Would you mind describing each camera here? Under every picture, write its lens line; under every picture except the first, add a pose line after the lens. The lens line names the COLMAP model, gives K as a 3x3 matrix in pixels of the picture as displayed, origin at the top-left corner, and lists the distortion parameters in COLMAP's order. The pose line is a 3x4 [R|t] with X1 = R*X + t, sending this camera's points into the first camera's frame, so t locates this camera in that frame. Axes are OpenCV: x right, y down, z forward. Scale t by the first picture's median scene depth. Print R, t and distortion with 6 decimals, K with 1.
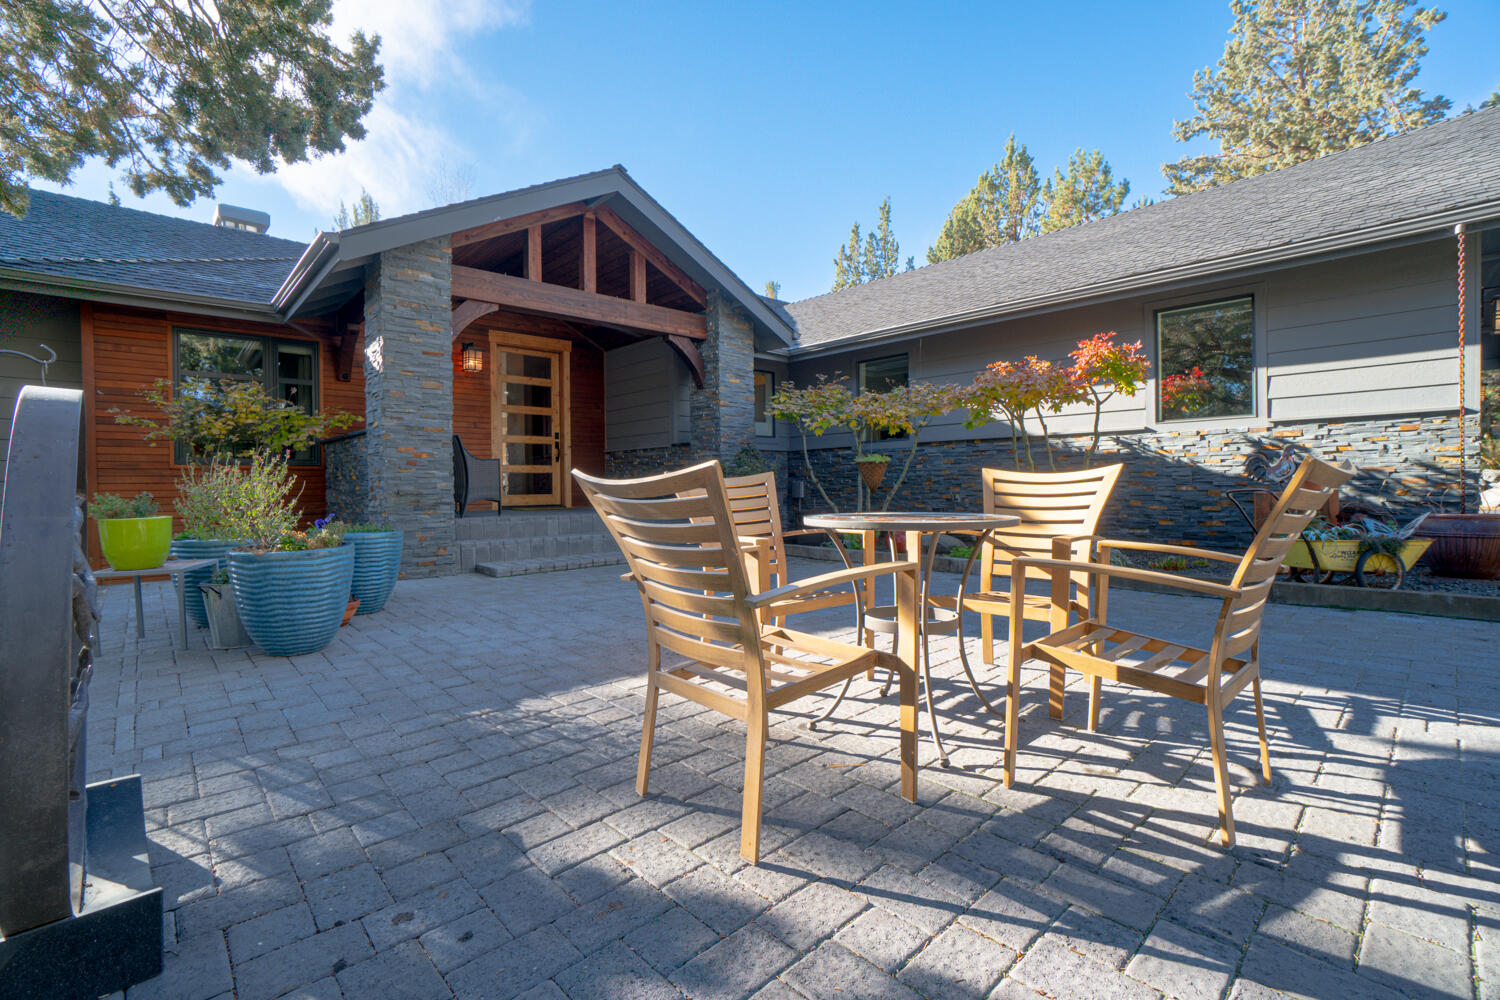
lens RADIAL K [[688.0, 0, 750.0], [0, 688.0, 500.0], [0, 0, 1]] dist [-0.073530, 0.026793]
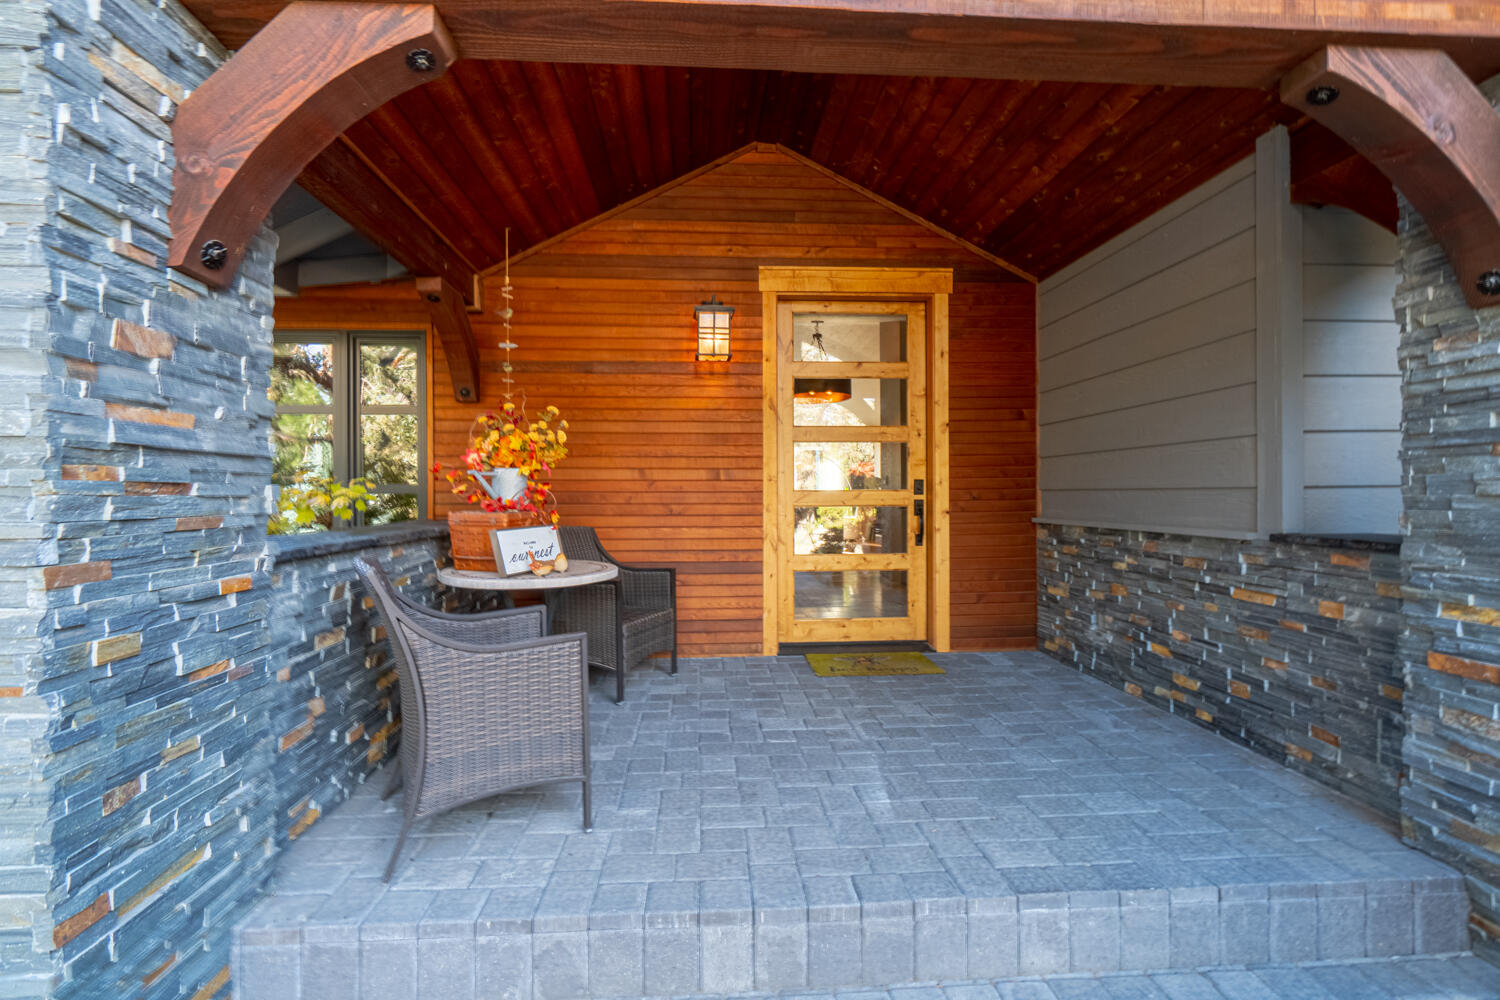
lens RADIAL K [[644.0, 0, 746.4], [0, 644.0, 492.1], [0, 0, 1]] dist [-0.001595, -0.000003]
pose [[0.777796, 0.002771, -0.628511, -0.128824], [-0.010056, 0.999917, -0.008036, -0.105075], [0.628437, 0.012571, 0.777759, 0.734549]]
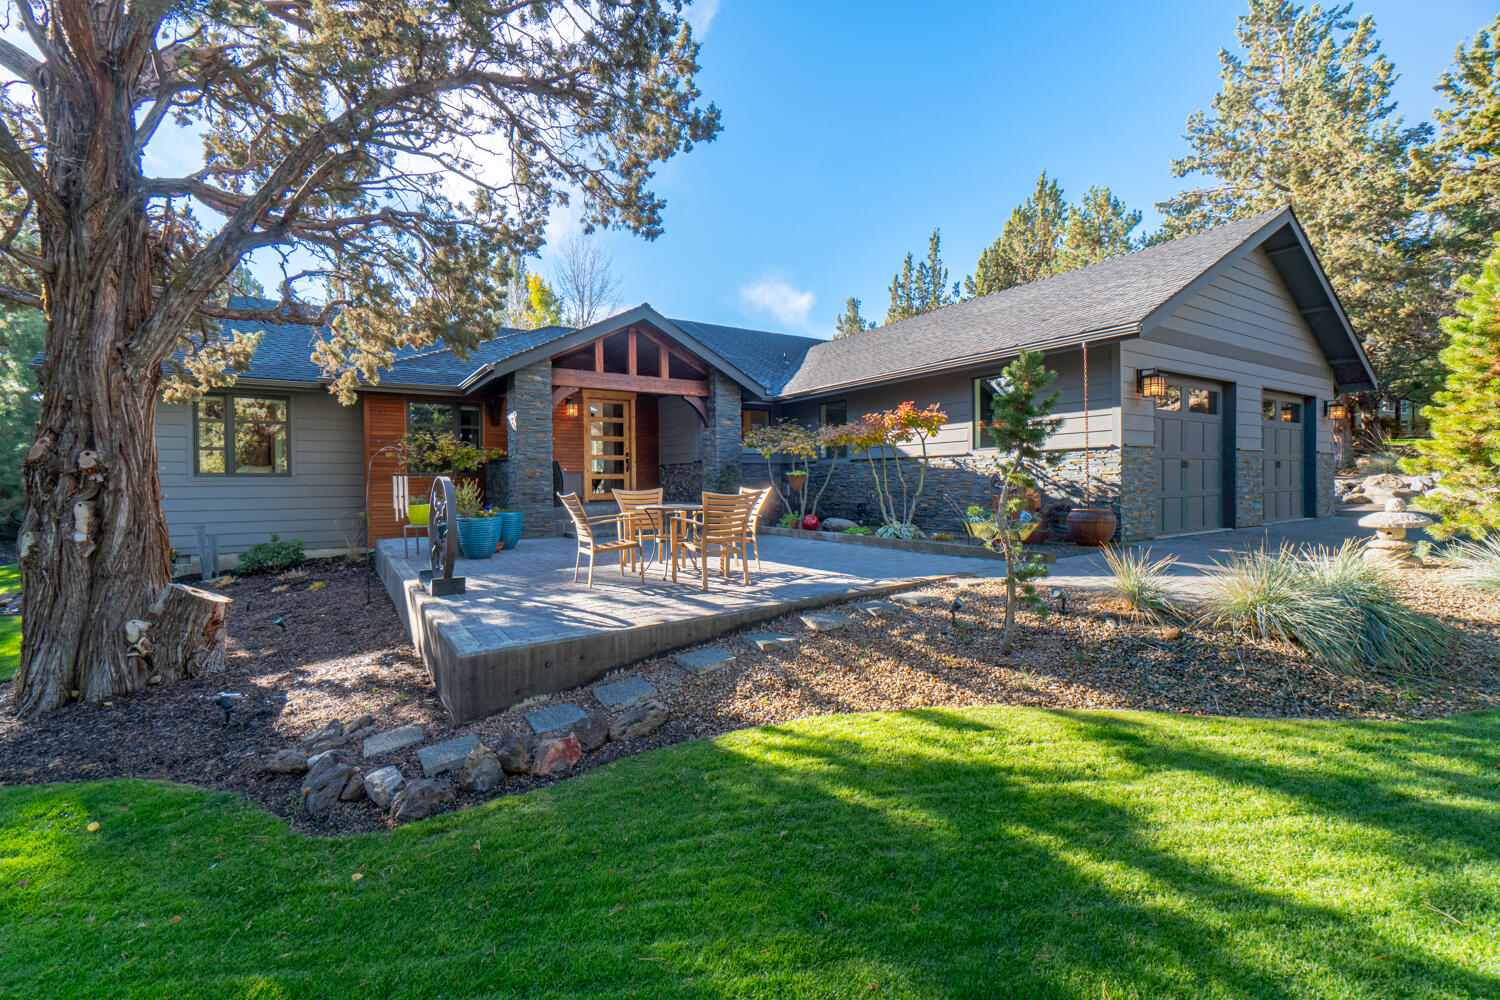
lens RADIAL K [[644.0, 0, 746.4], [0, 644.0, 492.1], [0, 0, 1]] dist [-0.001595, -0.000003]
pose [[0.985943, 0.003155, -0.167055, 0.275351], [-0.003583, 0.999991, -0.002260, -0.009093], [0.167046, 0.002827, 0.985945, -0.471608]]
